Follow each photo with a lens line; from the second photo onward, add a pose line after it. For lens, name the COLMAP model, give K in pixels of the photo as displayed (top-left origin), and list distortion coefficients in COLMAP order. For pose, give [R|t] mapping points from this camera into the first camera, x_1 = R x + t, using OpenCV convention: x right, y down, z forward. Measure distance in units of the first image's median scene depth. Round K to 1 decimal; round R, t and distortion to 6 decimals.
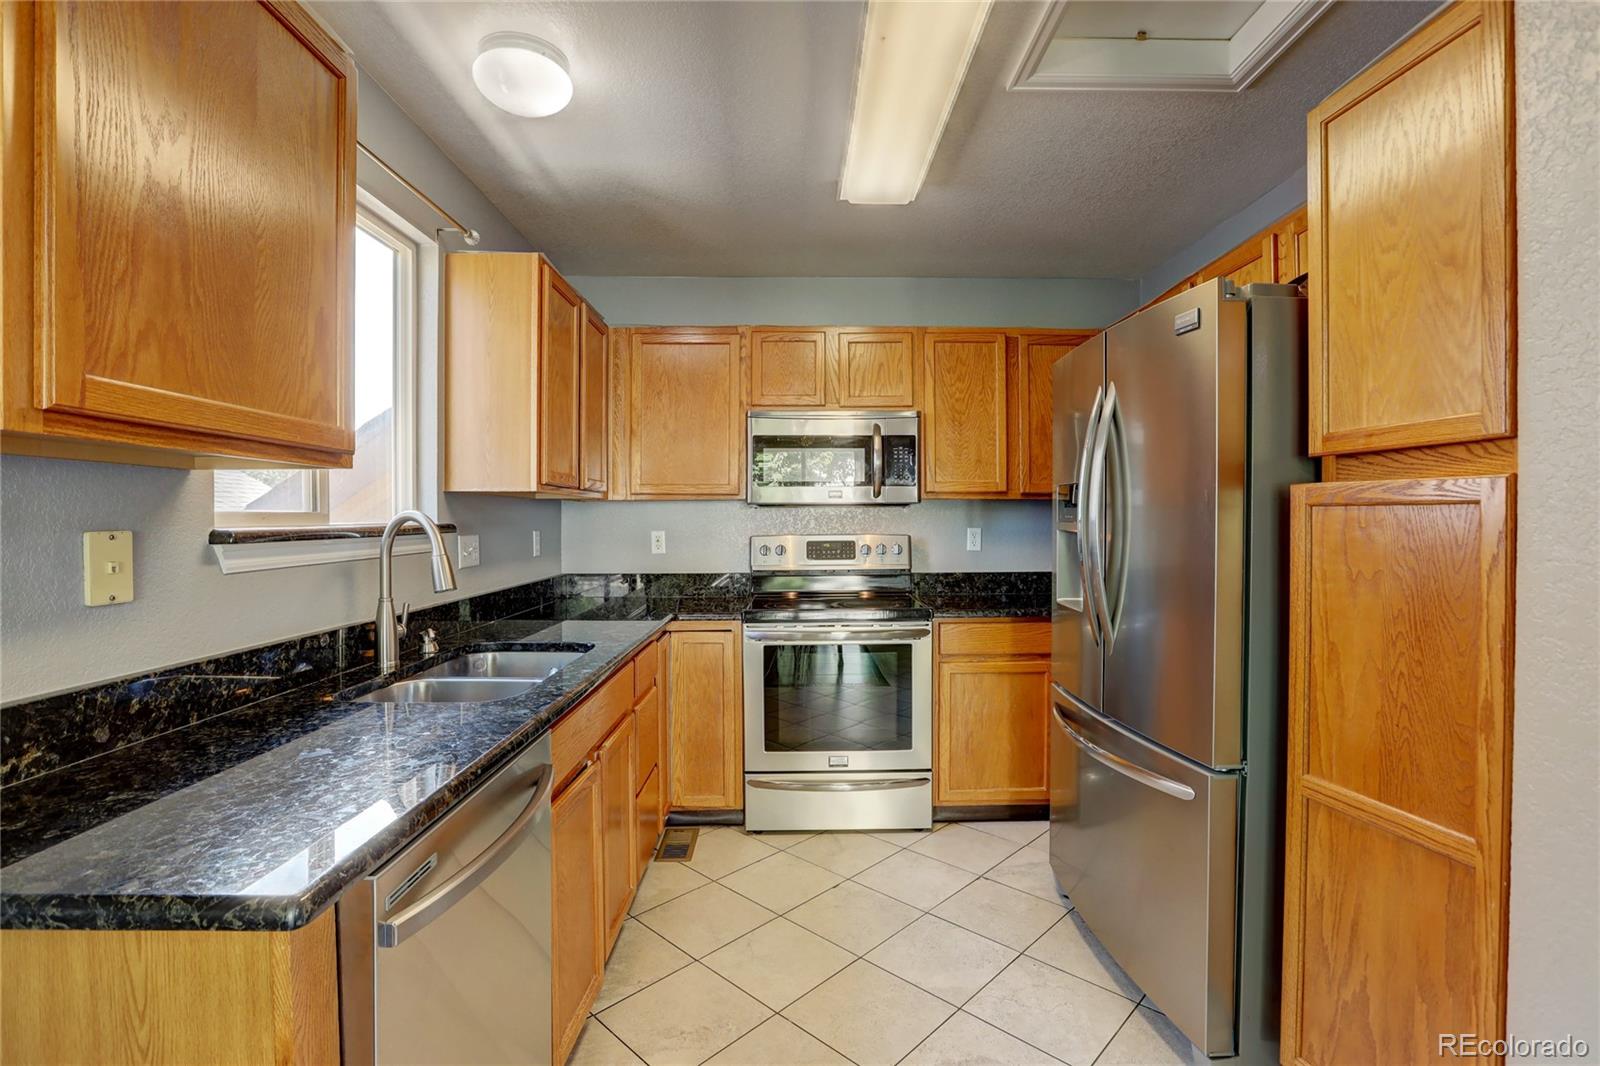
lens RADIAL K [[738.5, 0, 805.4], [0, 738.5, 528.6], [0, 0, 1]] dist [-0.039719, 0.013508]
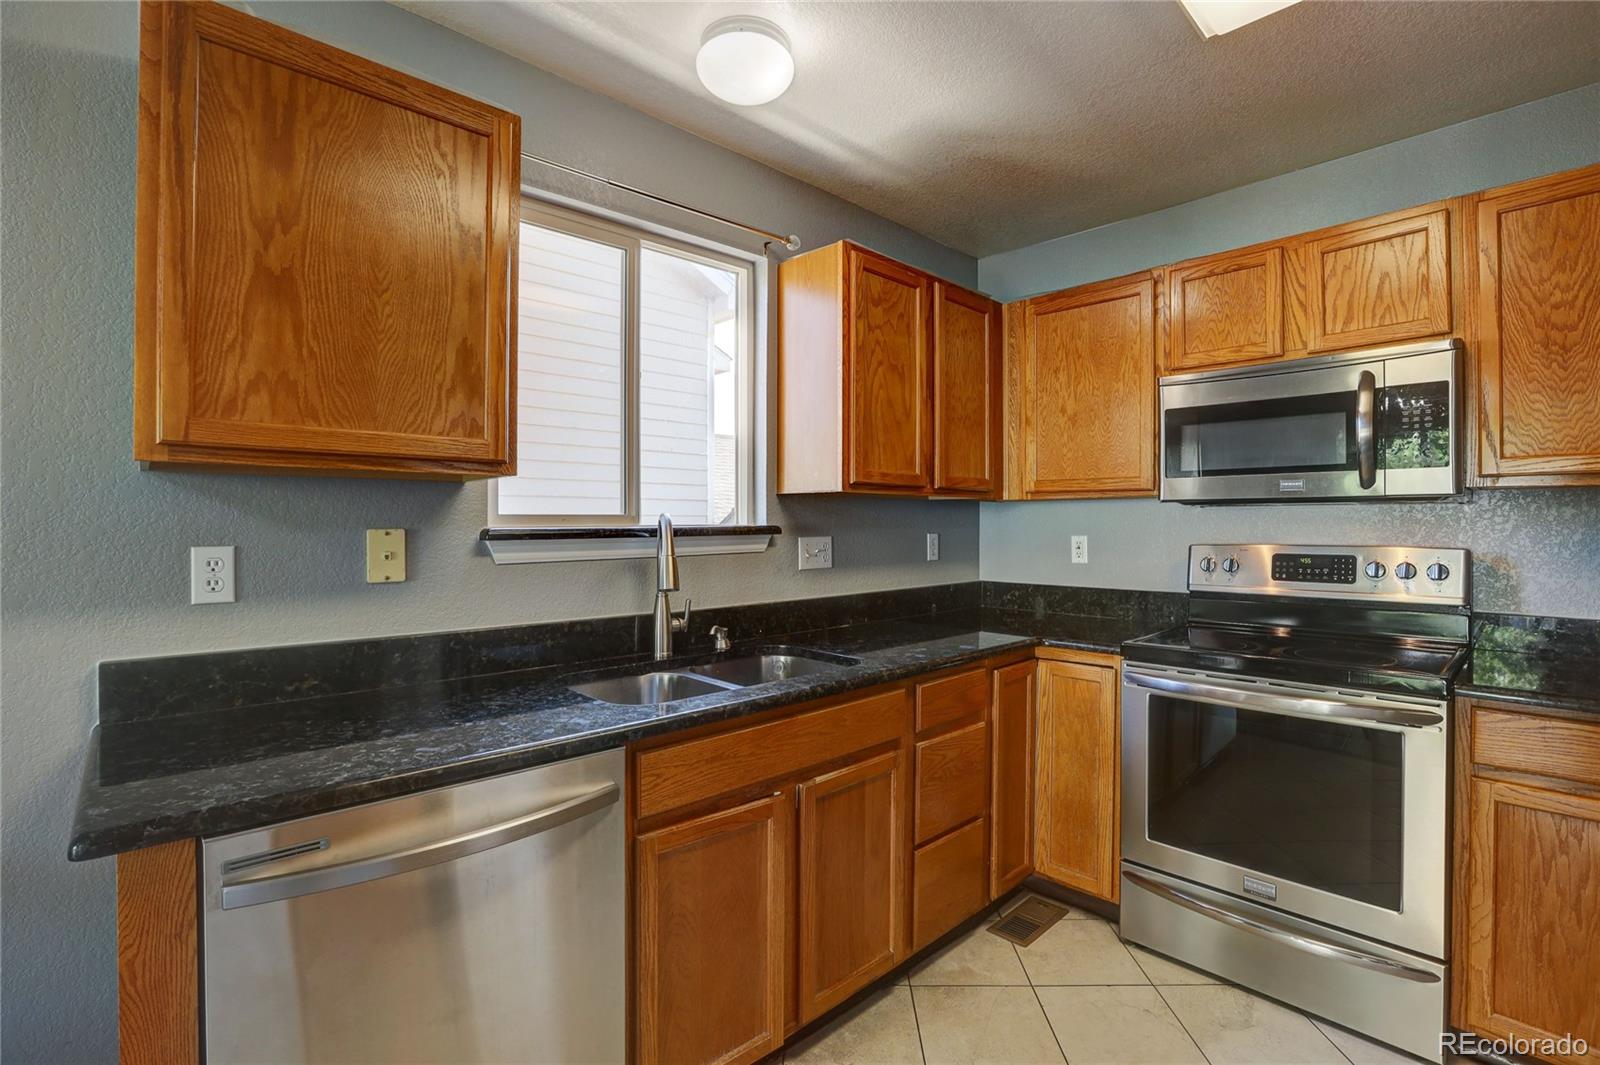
lens RADIAL K [[738.5, 0, 797.9], [0, 738.5, 524.9], [0, 0, 1]] dist [-0.039719, 0.013508]
pose [[0.684624, 0.005923, -0.728873, 0.293083], [-0.011710, 0.999927, -0.002873, -0.004573], [0.728803, 0.010502, 0.684643, 0.310968]]
